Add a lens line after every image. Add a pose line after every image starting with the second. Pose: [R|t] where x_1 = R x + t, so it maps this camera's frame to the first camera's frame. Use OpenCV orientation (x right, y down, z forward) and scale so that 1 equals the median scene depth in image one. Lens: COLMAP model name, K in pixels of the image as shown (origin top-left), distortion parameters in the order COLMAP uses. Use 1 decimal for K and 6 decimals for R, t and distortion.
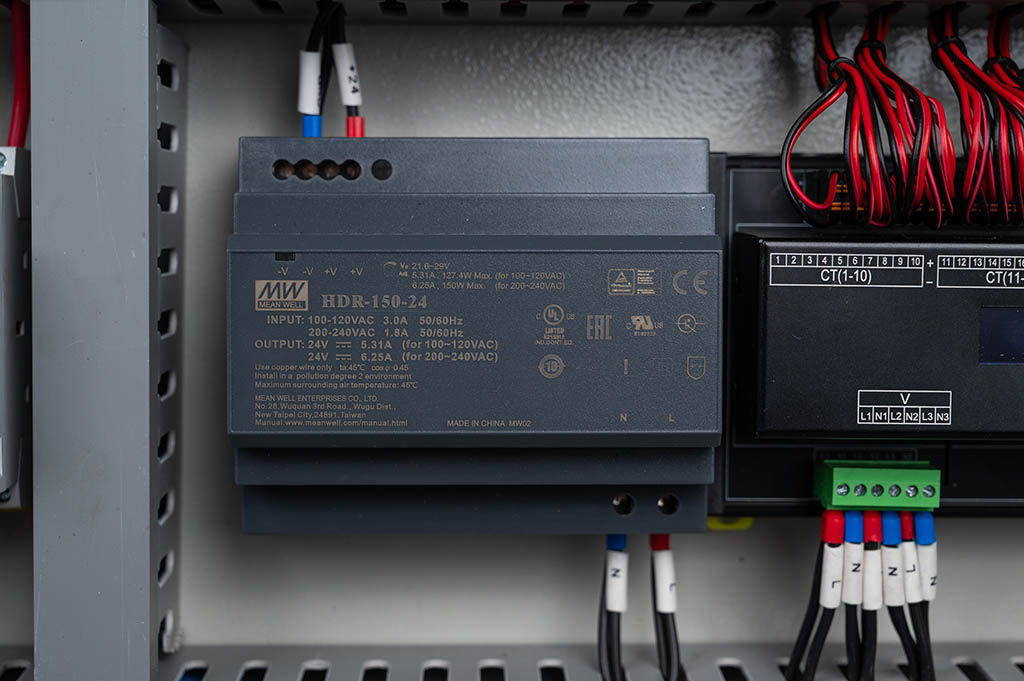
lens RADIAL K [[1727.6, 0, 513.5], [0, 1727.6, 336.5], [0, 0, 1]] dist [-0.004479, 0.000000]
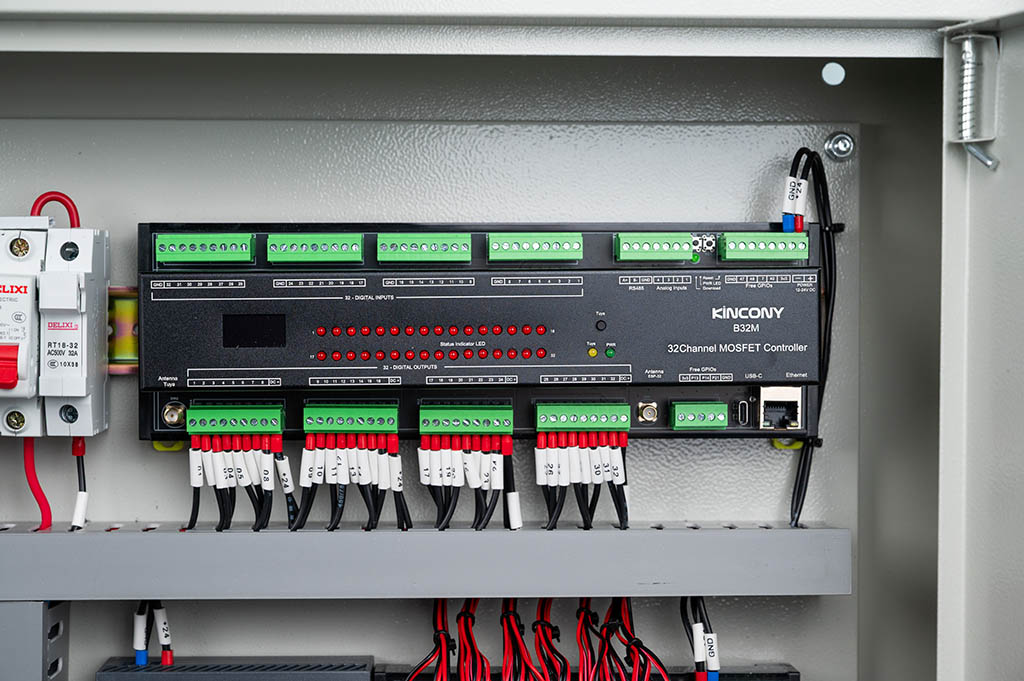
lens RADIAL K [[1909.6, 0, 510.2], [0, 1909.6, 339.2], [0, 0, 1]] dist [0.015443, 0.000000]
pose [[0.999984, -0.002440, 0.005170, 0.245394], [0.002723, 0.998457, -0.055471, -0.340934], [-0.005027, 0.055484, 0.998447, -0.925607]]
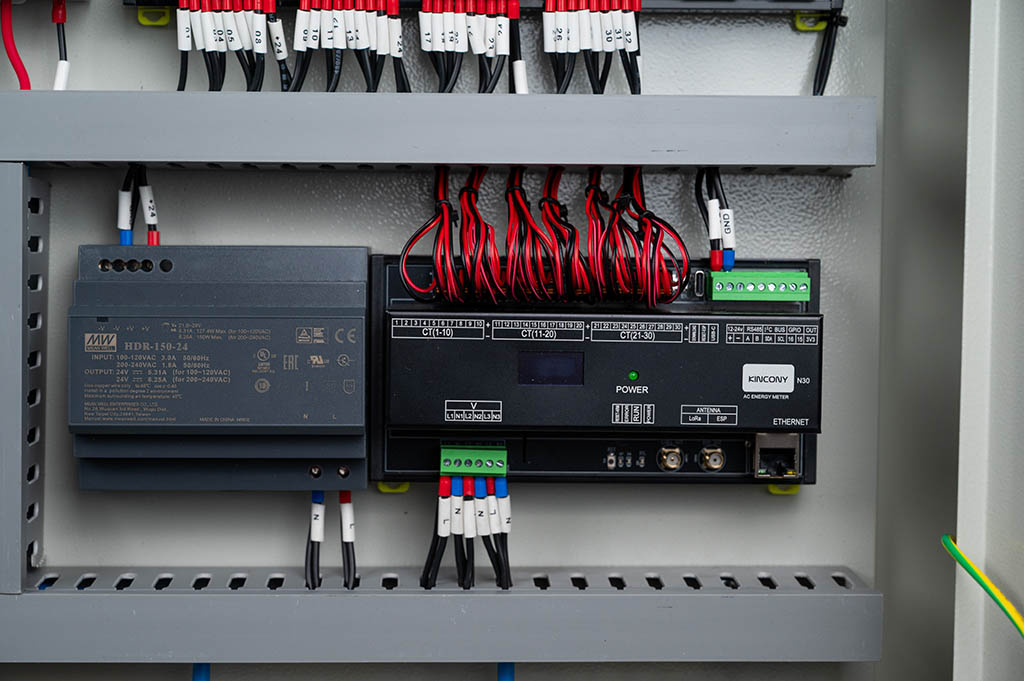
lens RADIAL K [[2013.1, 0, 511.3], [0, 2013.1, 346.4], [0, 0, 1]] dist [0.025826, 0.000000]
pose [[0.999977, 0.003477, 0.005785, 0.239968], [-0.003375, 0.999842, -0.017442, 0.011870], [-0.005845, 0.017422, 0.999831, -0.908645]]
